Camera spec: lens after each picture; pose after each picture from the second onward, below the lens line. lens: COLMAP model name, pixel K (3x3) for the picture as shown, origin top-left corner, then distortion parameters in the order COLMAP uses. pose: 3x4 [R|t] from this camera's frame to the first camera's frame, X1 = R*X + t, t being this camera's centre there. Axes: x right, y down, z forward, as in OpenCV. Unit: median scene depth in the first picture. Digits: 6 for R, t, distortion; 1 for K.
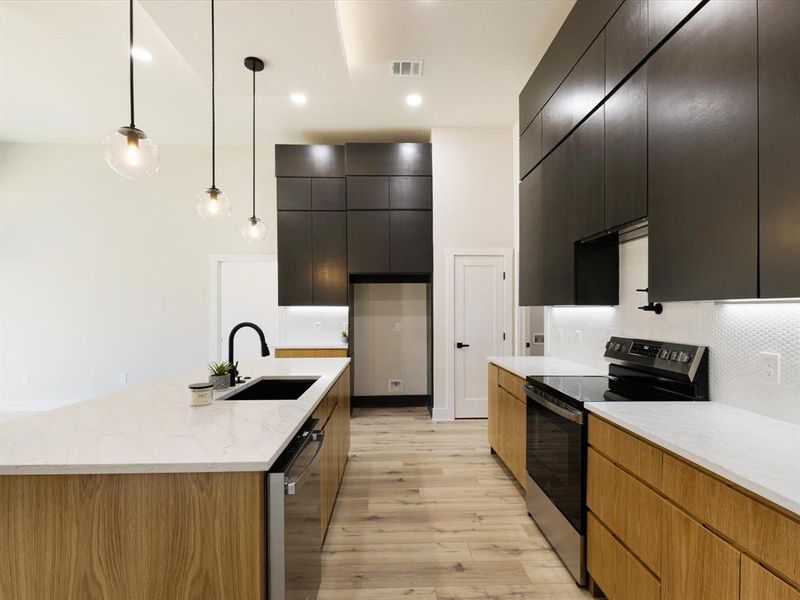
lens RADIAL K [[390.3, 0, 401.9], [0, 390.3, 306.6], [0, 0, 1]] dist [0.005333, -0.000129]
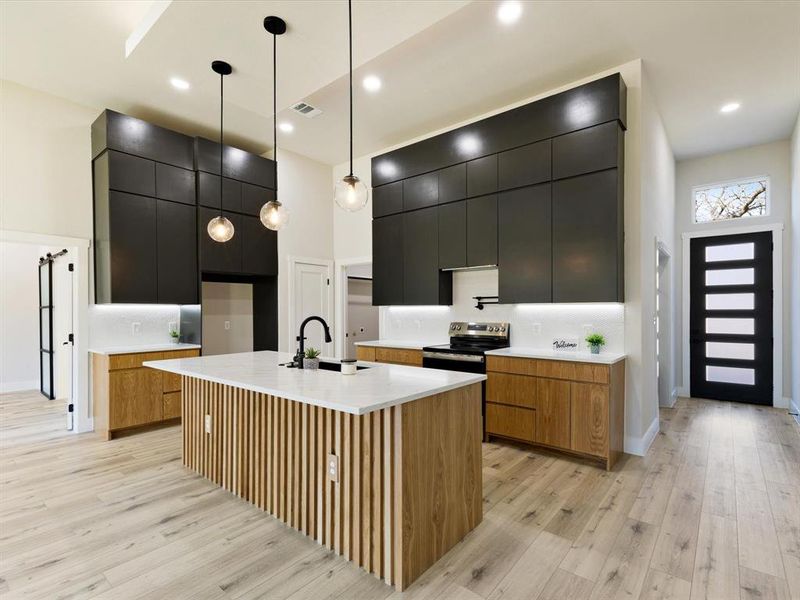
lens RADIAL K [[391.4, 0, 401.1], [0, 391.4, 309.7], [0, 0, 1]] dist [0.005233, 0.000298]
pose [[0.661180, -0.000126, 0.750227, -1.023597], [-0.003294, 0.999990, 0.003072, 0.013190], [-0.750220, -0.004502, 0.661173, -0.037337]]
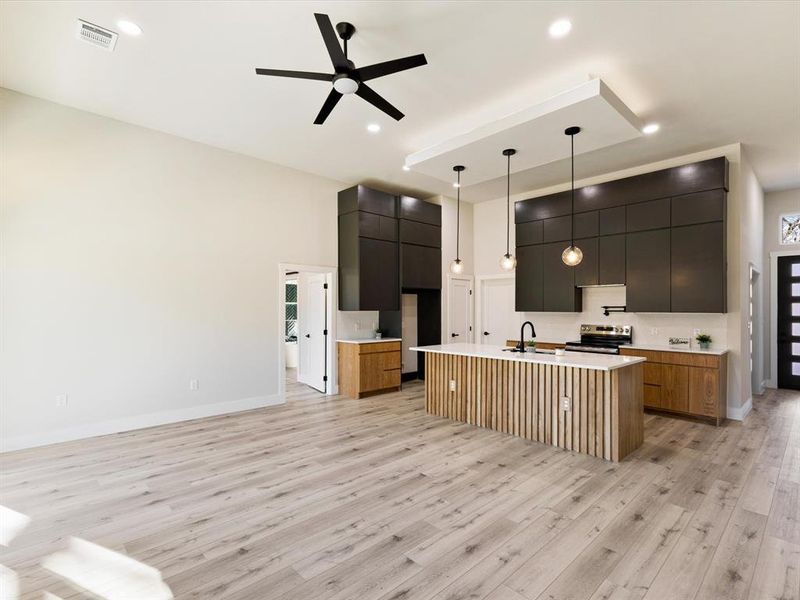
lens RADIAL K [[390.3, 0, 401.9], [0, 390.3, 306.6], [0, 0, 1]] dist [0.005333, -0.000129]
pose [[0.750117, 0.006533, 0.661273, -2.023780], [-0.007753, 0.999969, -0.001085, -0.027895], [-0.661260, -0.004313, 0.750145, -0.111795]]
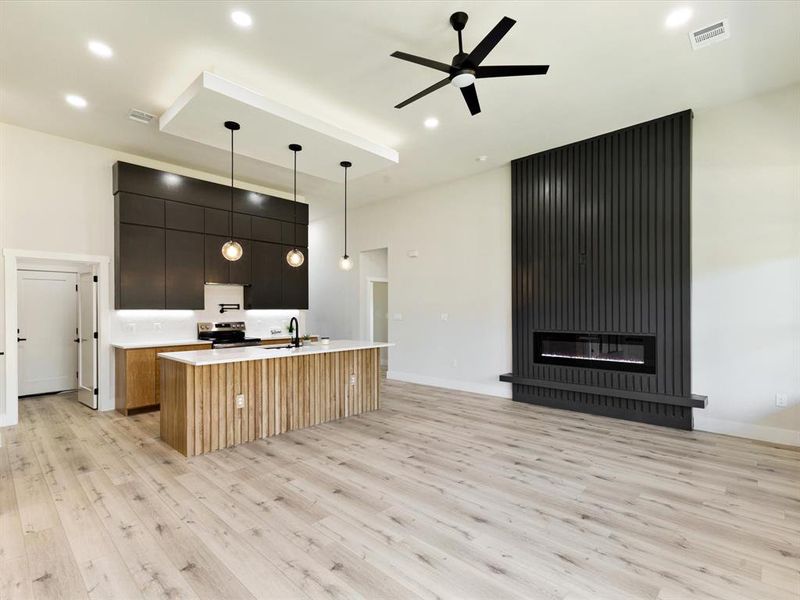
lens RADIAL K [[391.4, 0, 401.1], [0, 391.4, 309.7], [0, 0, 1]] dist [0.005233, 0.000298]
pose [[-0.701073, 0.004620, 0.713074, -2.089378], [-0.001363, 0.999968, -0.007819, 0.013267], [-0.713088, -0.006454, -0.701045, 1.855337]]
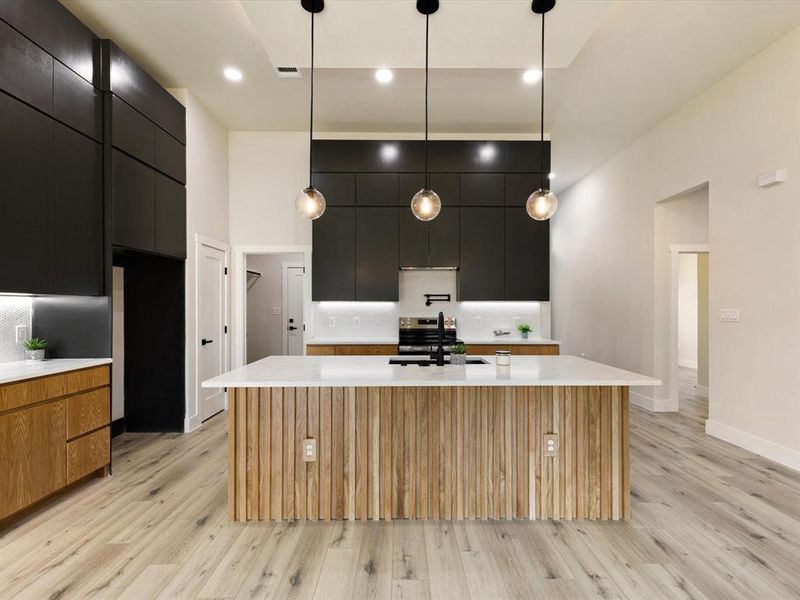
lens RADIAL K [[391.8, 0, 403.3], [0, 391.8, 303.6], [0, 0, 1]] dist [0.012104, -0.000479]
pose [[0.027084, 0.007978, 0.999601, -1.456561], [-0.007915, 0.999939, -0.007766, 0.022459], [-0.999602, -0.007702, 0.027145, 0.959897]]
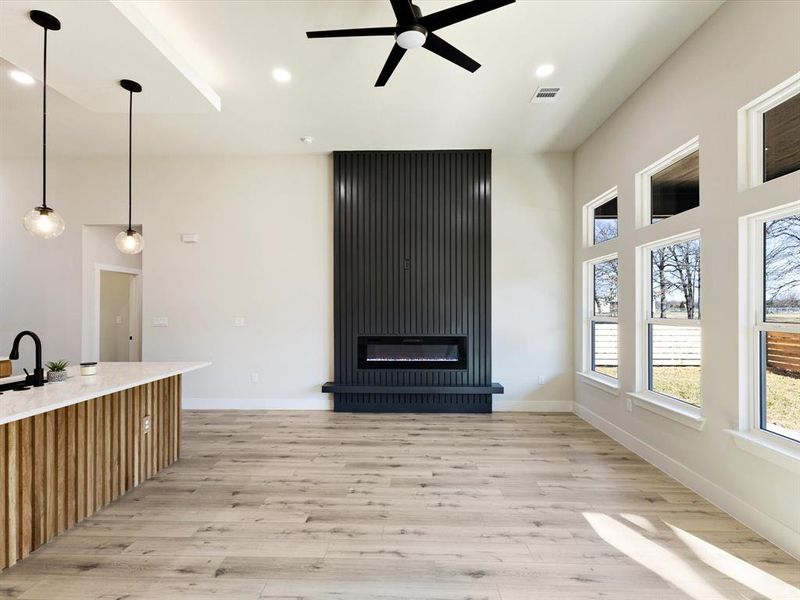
lens RADIAL K [[390.3, 0, 401.9], [0, 390.3, 306.6], [0, 0, 1]] dist [0.005333, -0.000129]
pose [[-0.997742, 0.001080, 0.067155, -1.414386], [0.000363, 0.999943, -0.010686, -0.017668], [-0.067162, -0.010638, -0.997685, 1.854232]]
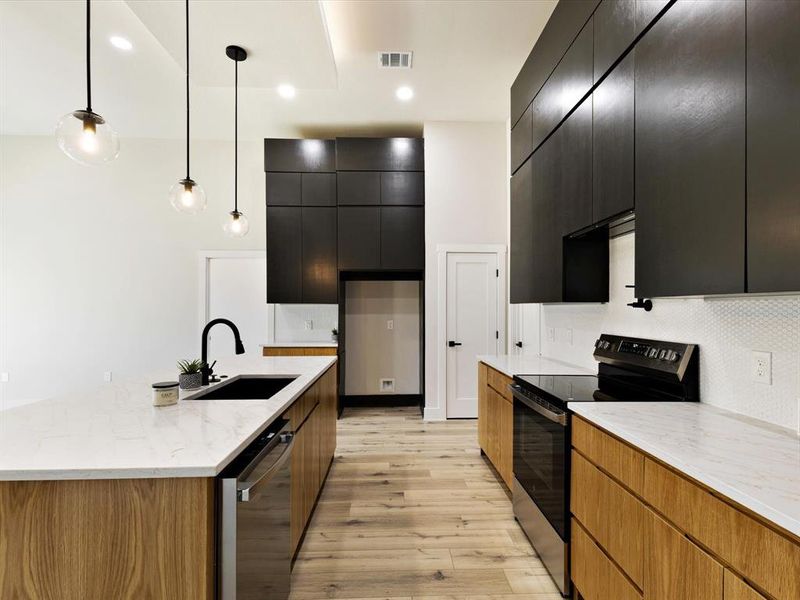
lens RADIAL K [[391.8, 0, 403.3], [0, 391.8, 303.6], [0, 0, 1]] dist [0.012104, -0.000479]
pose [[0.999994, 0.002353, 0.002384, 0.044168], [-0.002342, 0.999987, -0.004612, 0.005903], [-0.002395, 0.004606, 0.999987, 0.027718]]
